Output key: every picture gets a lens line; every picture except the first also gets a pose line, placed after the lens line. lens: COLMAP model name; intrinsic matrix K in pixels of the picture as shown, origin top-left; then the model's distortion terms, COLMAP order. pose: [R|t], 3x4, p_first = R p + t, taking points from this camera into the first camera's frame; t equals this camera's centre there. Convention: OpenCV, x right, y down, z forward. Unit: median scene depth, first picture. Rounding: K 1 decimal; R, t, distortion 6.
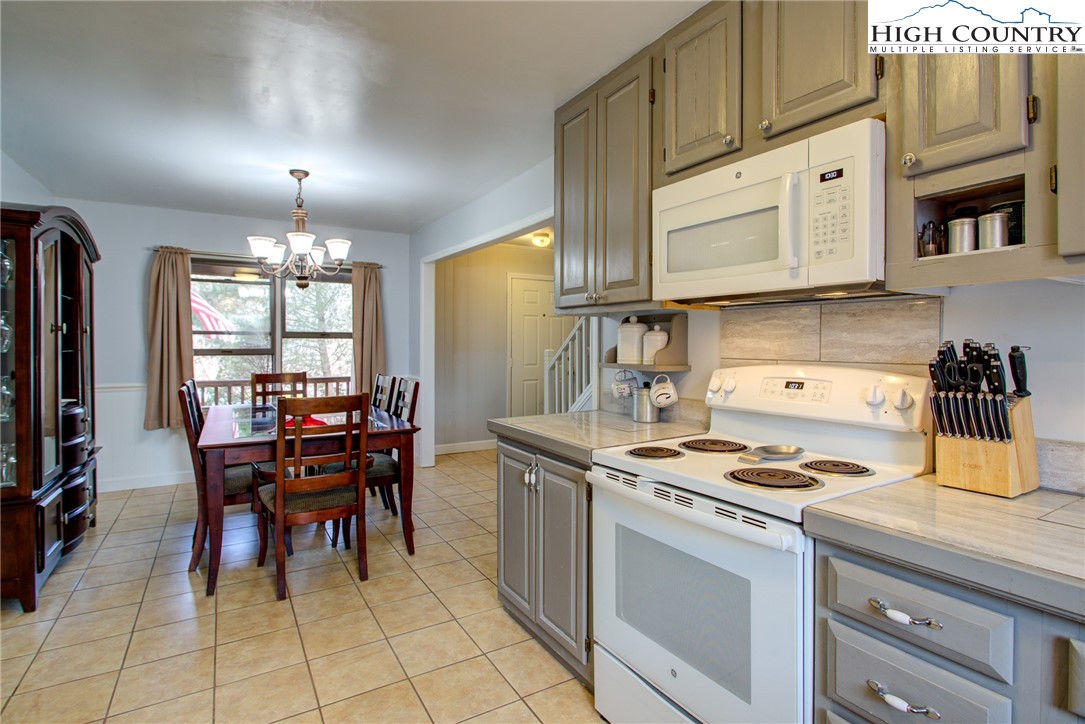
lens RADIAL K [[526.9, 0, 525.1], [0, 526.9, 346.9], [0, 0, 1]] dist [-0.004263, 0.001709]
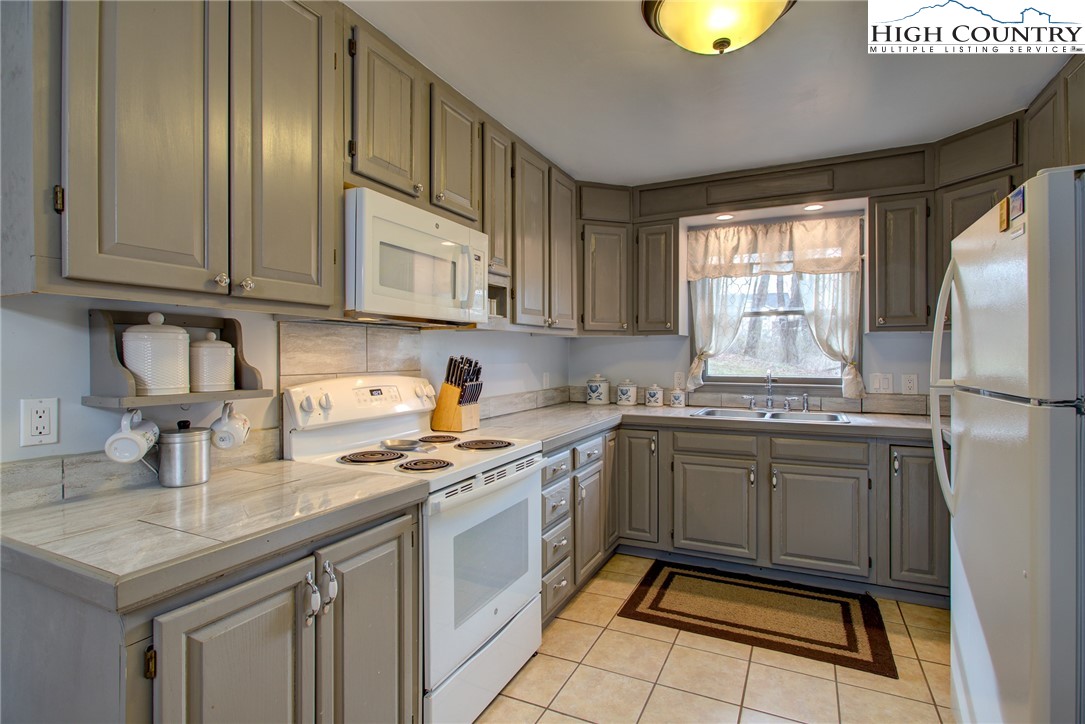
lens RADIAL K [[526.9, 0, 536.1], [0, 526.9, 358.9], [0, 0, 1]] dist [-0.004263, 0.001709]
pose [[-0.540910, -0.004059, 0.841071, -0.762950], [0.008051, 0.999918, 0.010004, -0.014694], [-0.841042, 0.012182, -0.540833, 1.424883]]
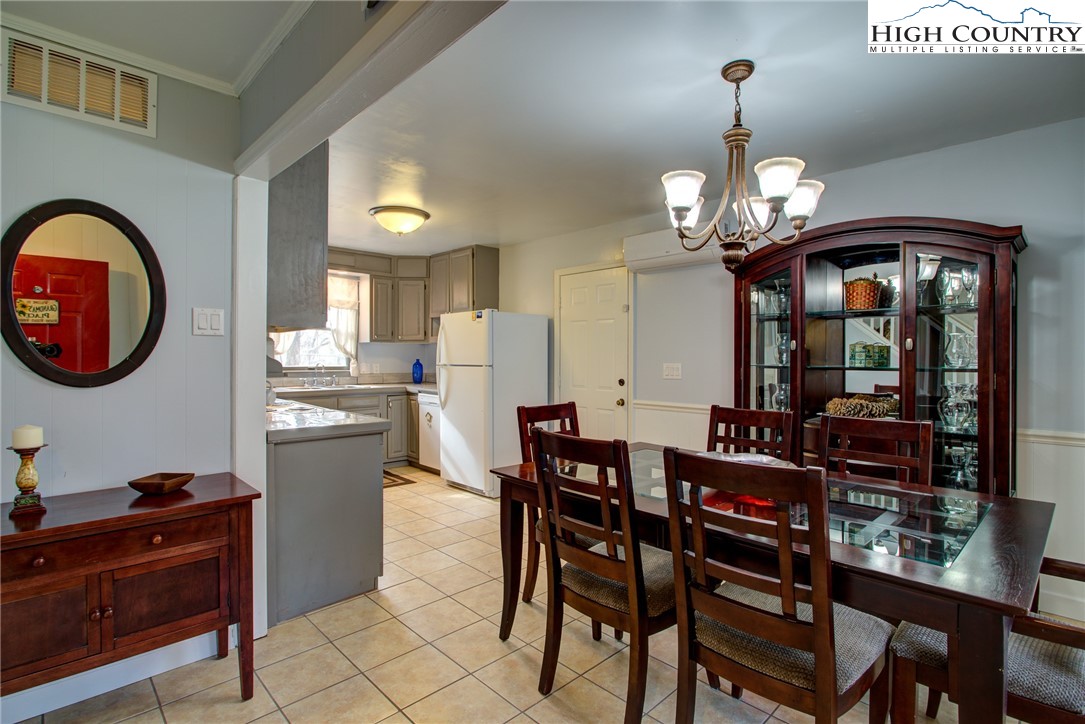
lens RADIAL K [[526.9, 0, 548.8], [0, 526.9, 357.8], [0, 0, 1]] dist [-0.004263, 0.001709]
pose [[-0.971064, -0.003683, -0.238792, -0.202771], [-0.006868, 0.999898, 0.012510, -0.025765], [0.238721, 0.013788, -0.970990, 3.225586]]
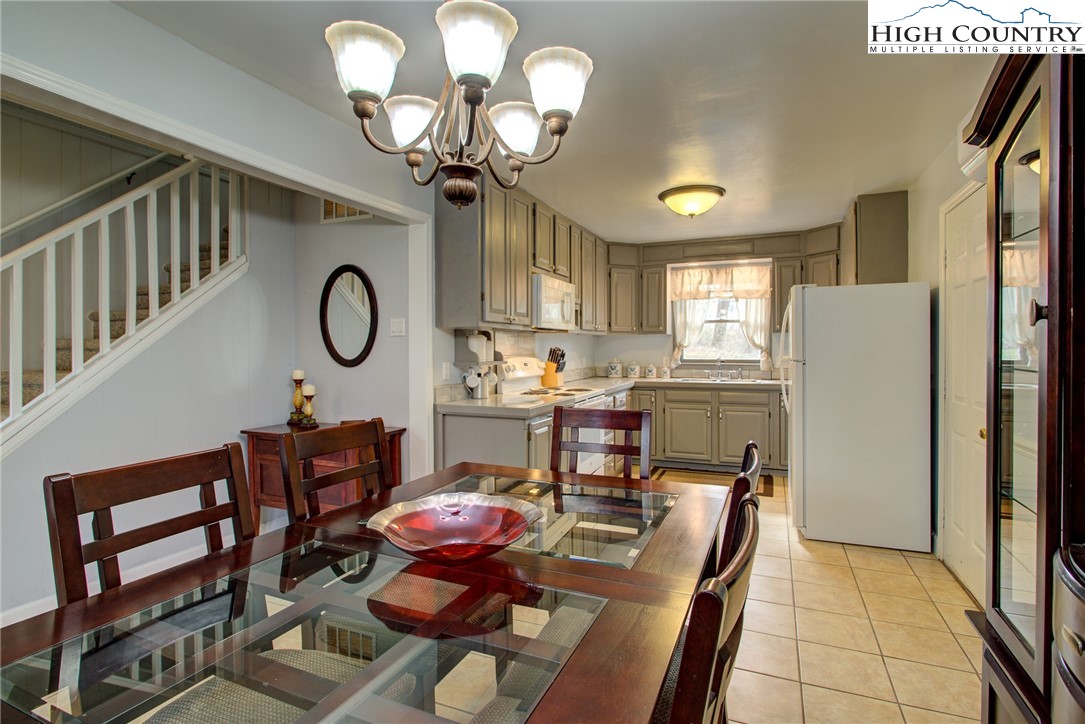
lens RADIAL K [[526.9, 0, 545.9], [0, 526.9, 353.6], [0, 0, 1]] dist [-0.004263, 0.001709]
pose [[-0.598193, -0.006478, 0.801326, -1.601988], [0.010107, 0.999827, 0.015627, -0.018330], [-0.801288, 0.017448, -0.598024, 2.512108]]
